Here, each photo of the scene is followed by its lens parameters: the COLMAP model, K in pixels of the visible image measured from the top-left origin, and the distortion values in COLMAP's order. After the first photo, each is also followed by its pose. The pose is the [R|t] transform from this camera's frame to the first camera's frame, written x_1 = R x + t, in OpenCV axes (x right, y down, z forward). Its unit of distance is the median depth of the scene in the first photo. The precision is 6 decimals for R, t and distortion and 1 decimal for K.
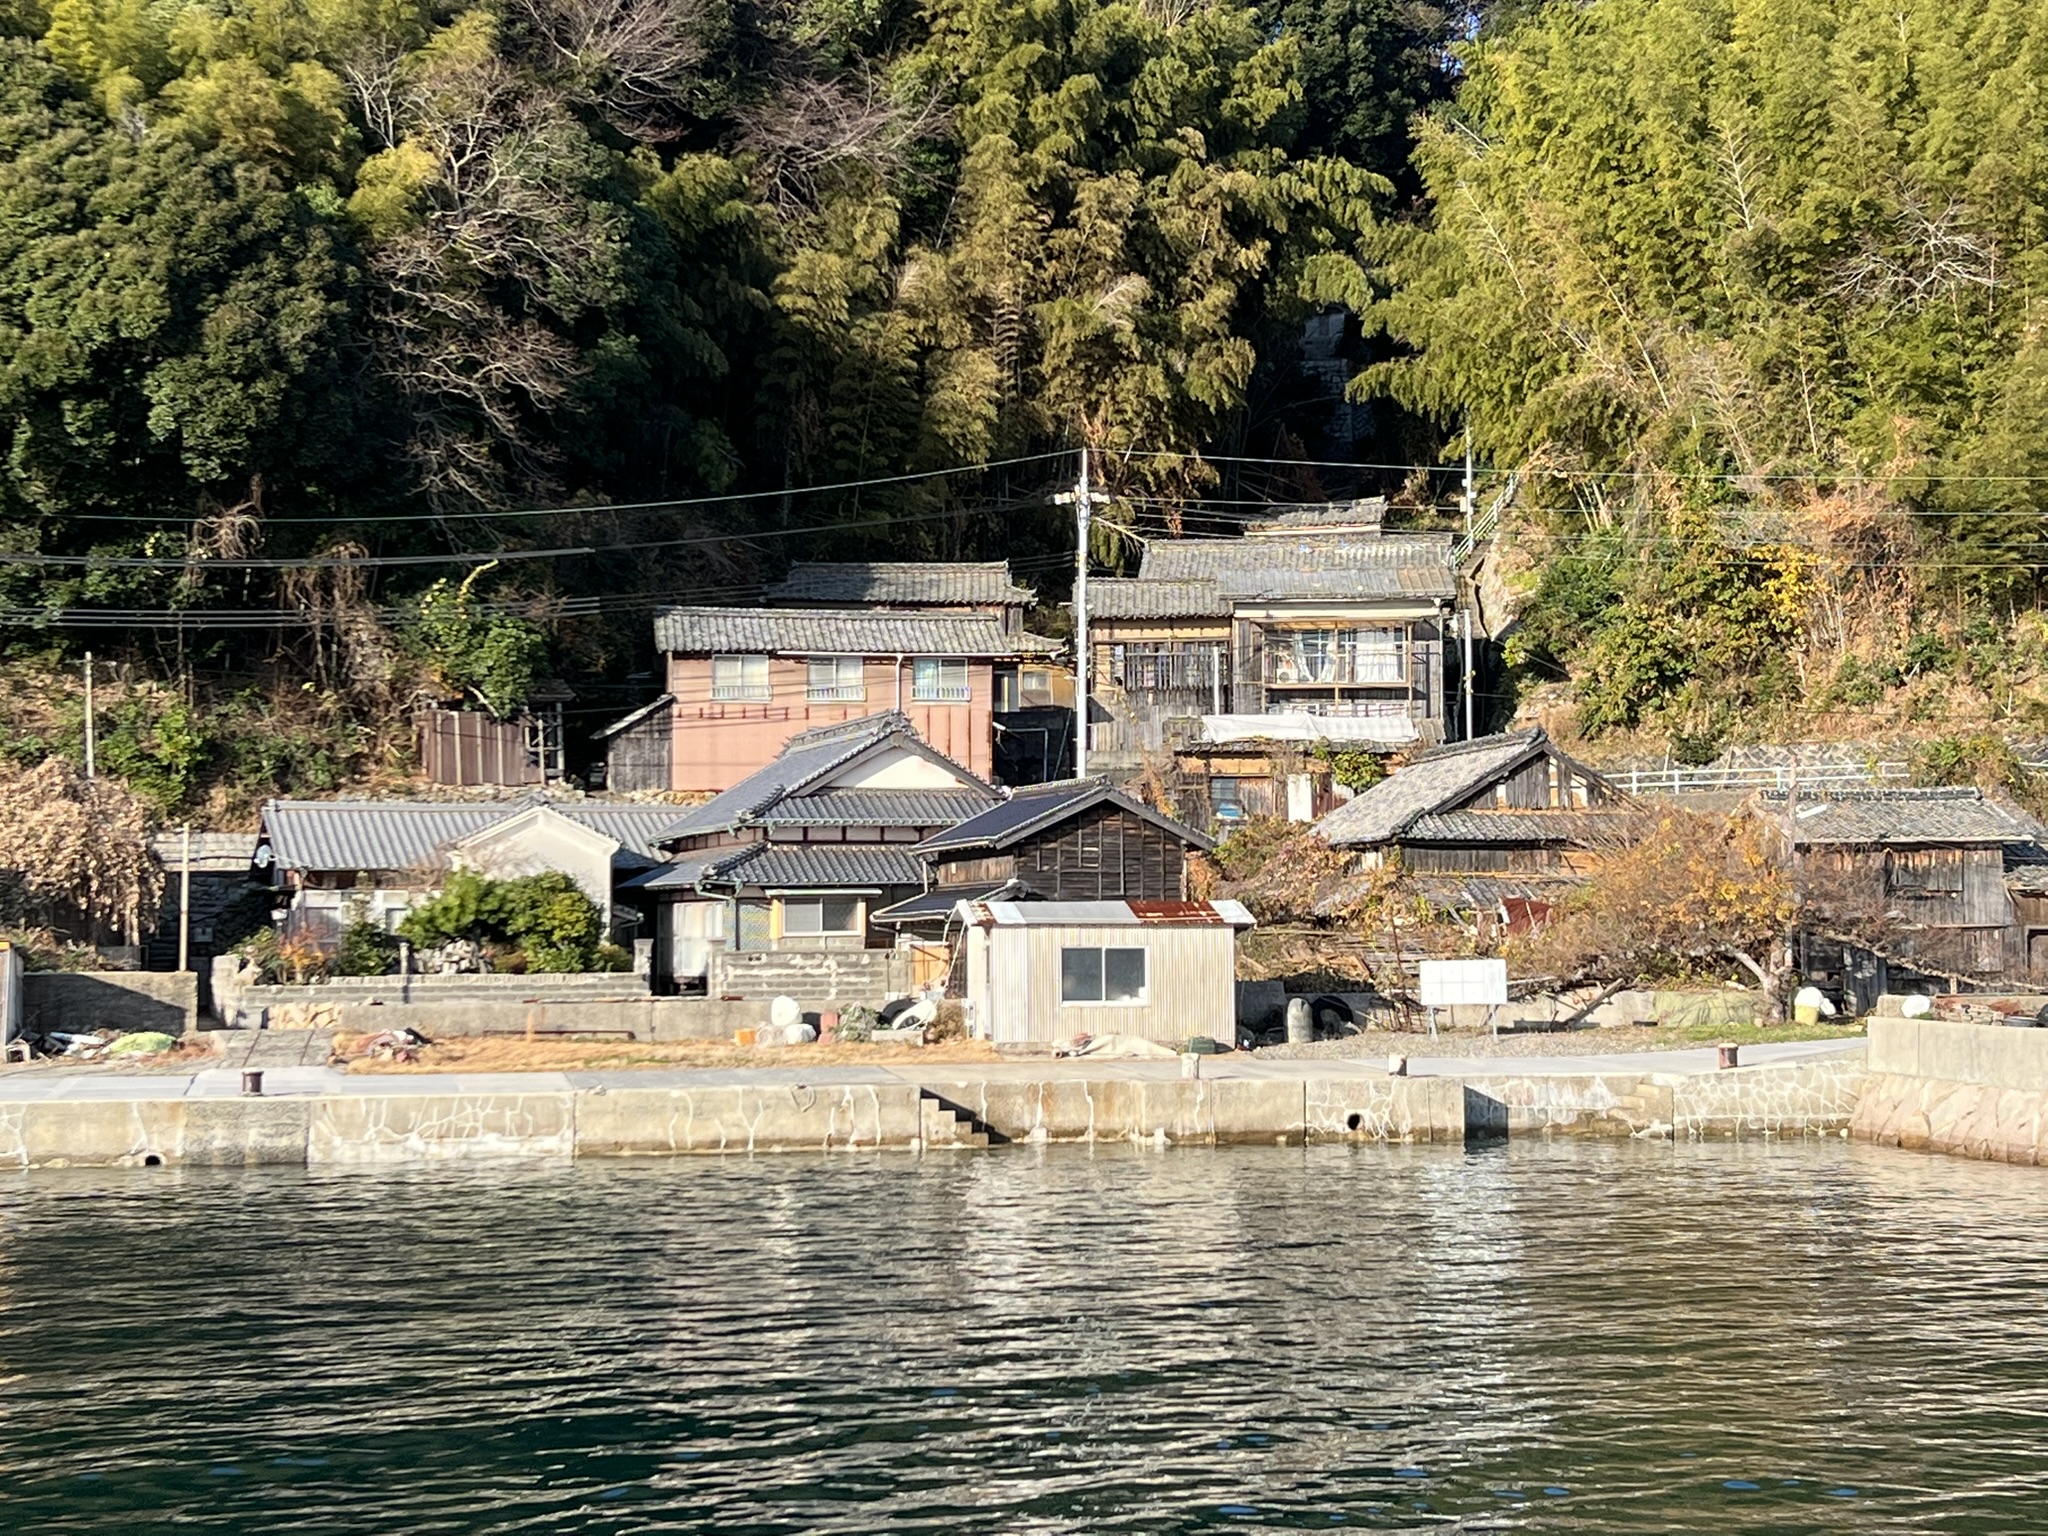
lens RADIAL K [[3389.4, 0, 1068.7], [0, 3389.4, 776.6], [0, 0, 1]] dist [0.299437, -1.229964]
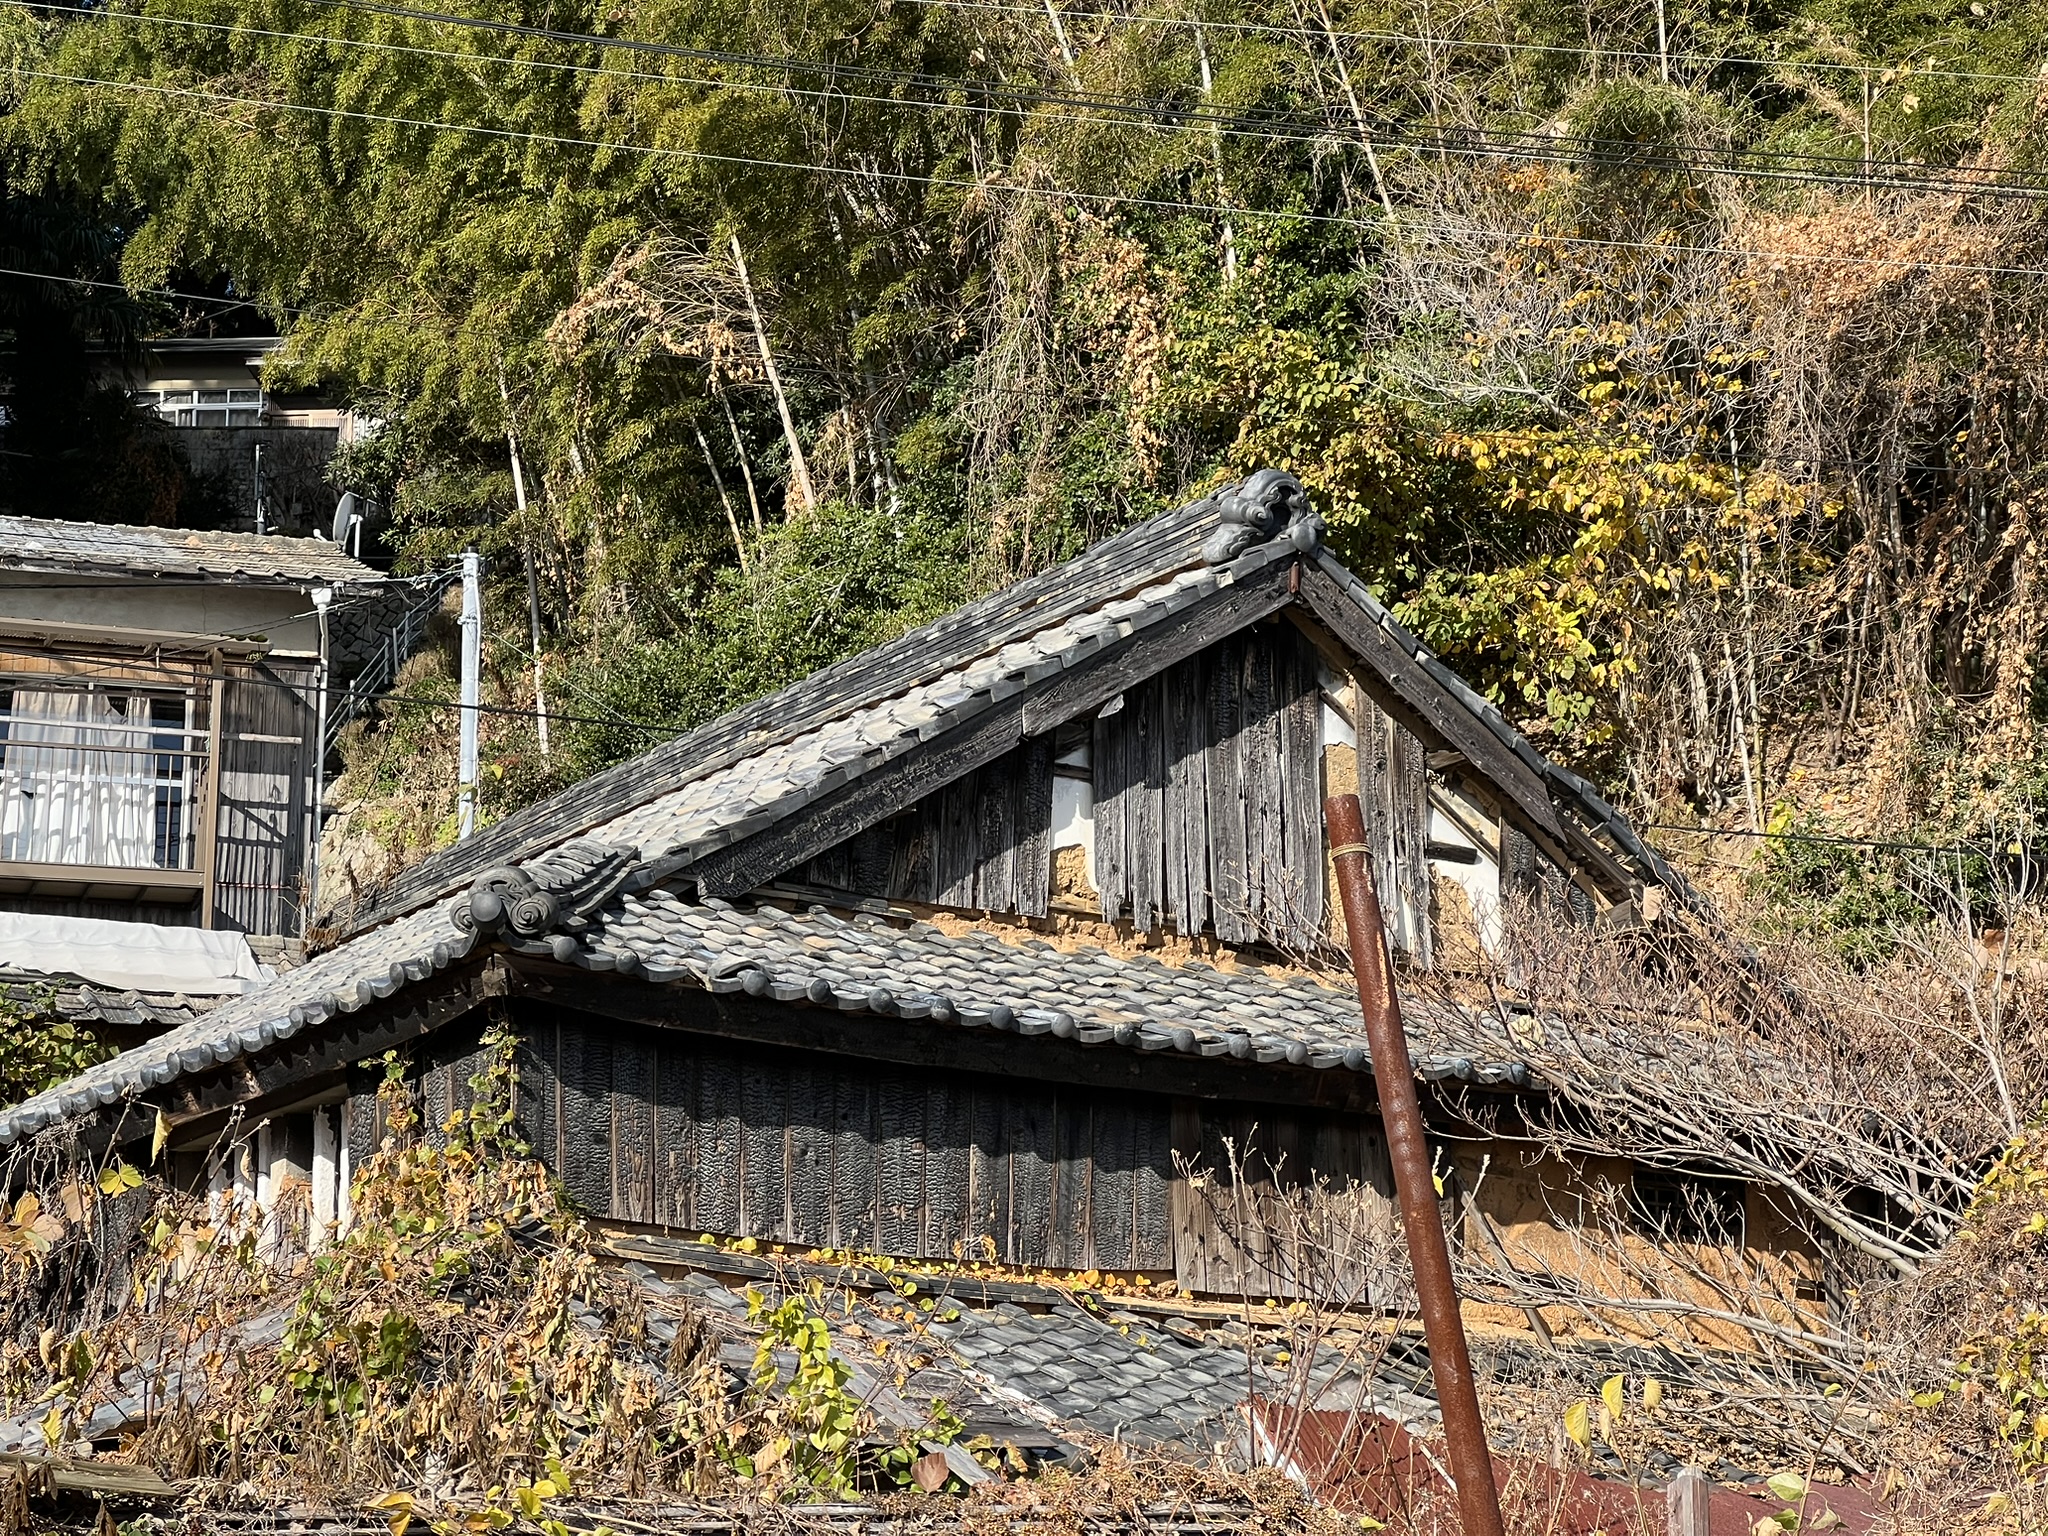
lens RADIAL K [[4565.3, 0, 1024.0], [0, 4565.3, 768.0], [0, 0, 1]] dist [0.003761, 0.024231]
pose [[0.942128, 0.085400, 0.324195, 0.049630], [-0.017618, 0.978287, -0.206505, 0.043932], [-0.334791, 0.188842, 0.923176, 0.740644]]
